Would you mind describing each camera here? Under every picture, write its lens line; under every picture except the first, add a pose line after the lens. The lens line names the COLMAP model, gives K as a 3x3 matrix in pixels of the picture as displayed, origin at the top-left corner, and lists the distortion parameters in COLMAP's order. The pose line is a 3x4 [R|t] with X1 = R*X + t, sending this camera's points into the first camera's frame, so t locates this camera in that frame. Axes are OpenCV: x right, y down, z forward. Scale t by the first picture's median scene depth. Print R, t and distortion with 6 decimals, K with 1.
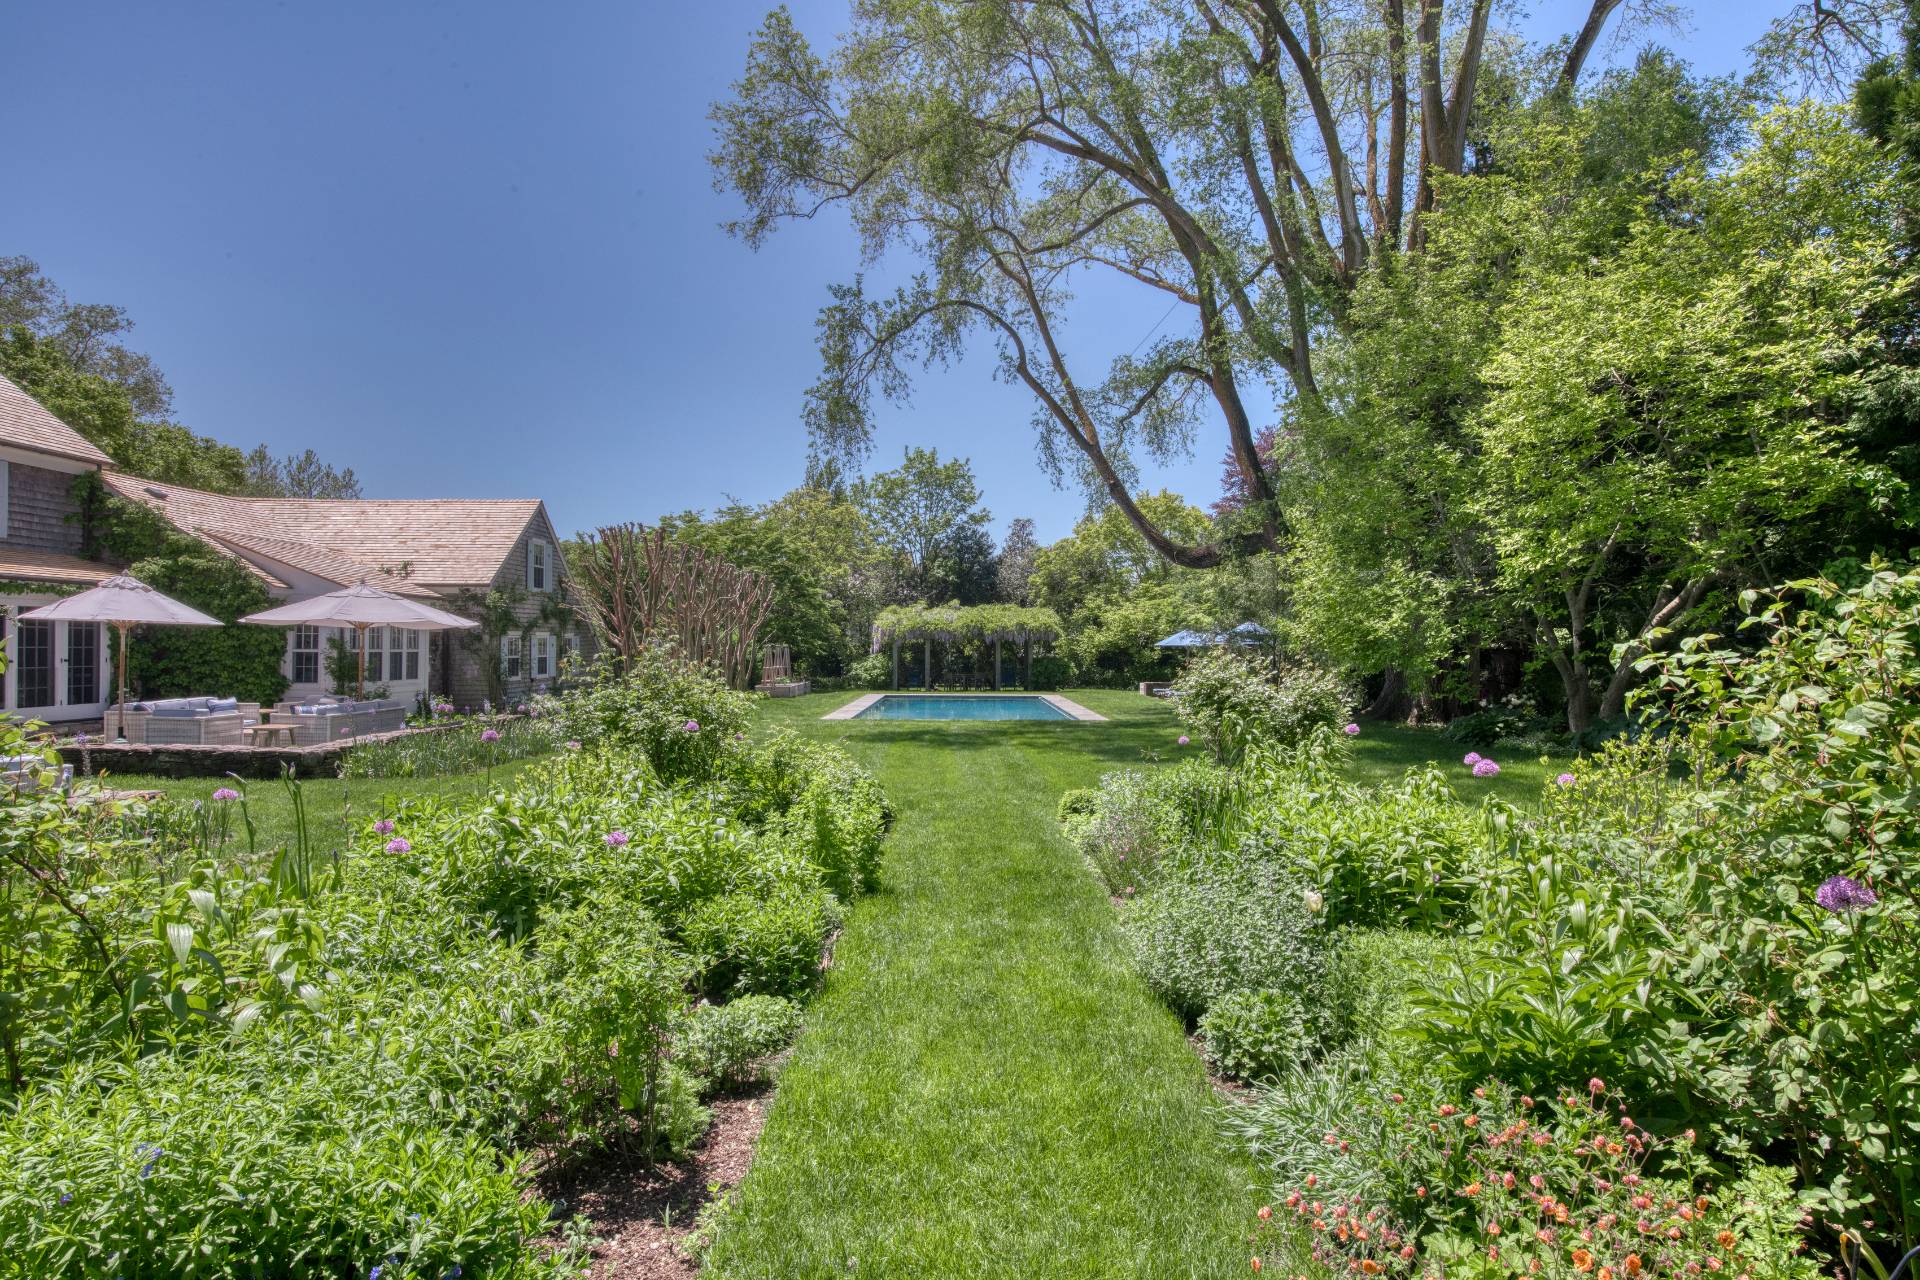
lens RADIAL K [[1066.8, 0, 956.5], [0, 1066.8, 652.8], [0, 0, 1]] dist [0.009182, 0.001002]
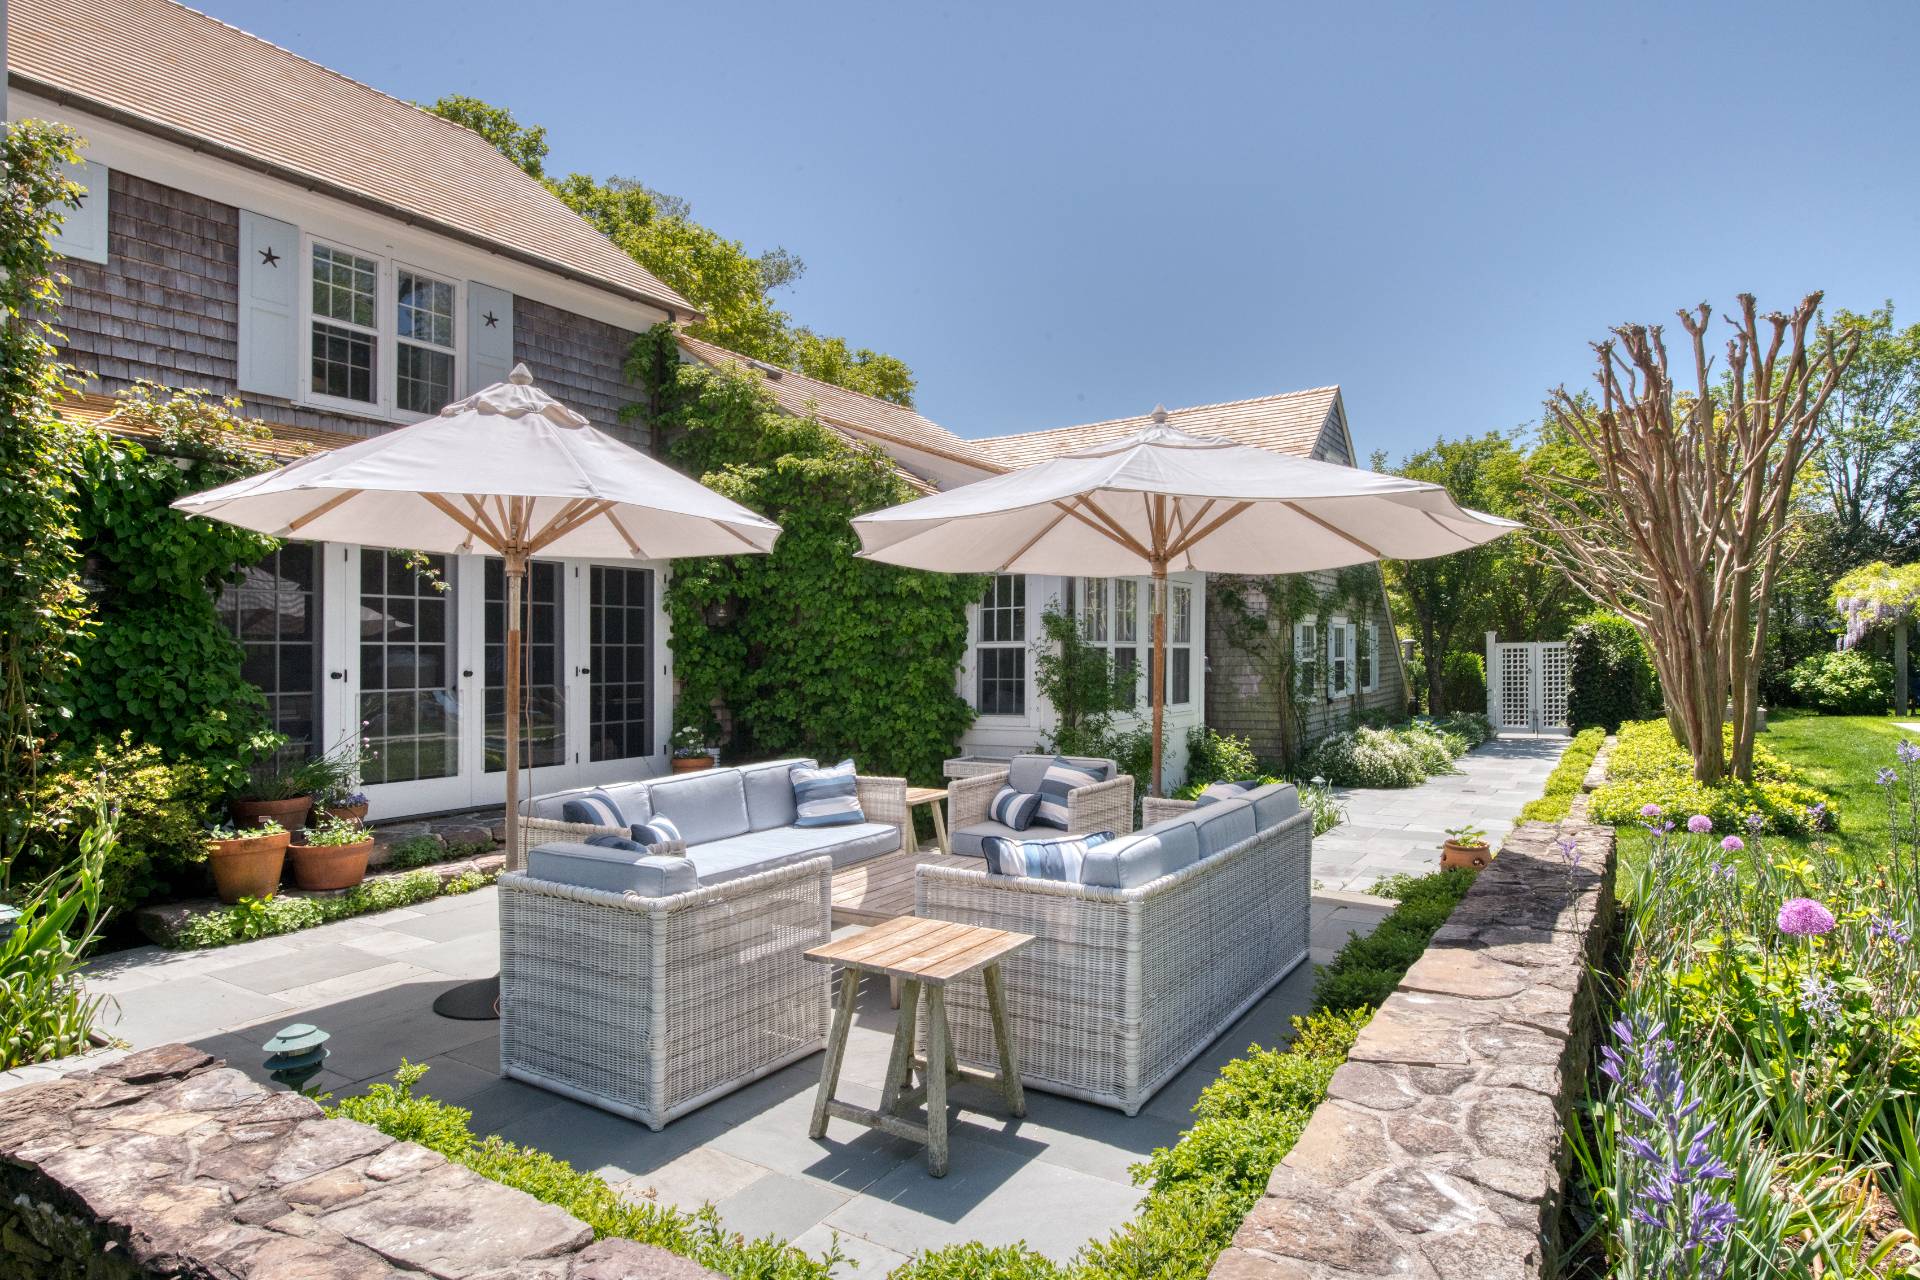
lens RADIAL K [[1066.8, 0, 960.7], [0, 1066.8, 649.5], [0, 0, 1]] dist [0.009182, 0.001002]
pose [[0.844642, -0.025522, -0.534723, -0.381262], [0.017266, 0.999642, -0.020439, 0.009231], [0.535053, 0.008031, 0.844780, 0.609553]]
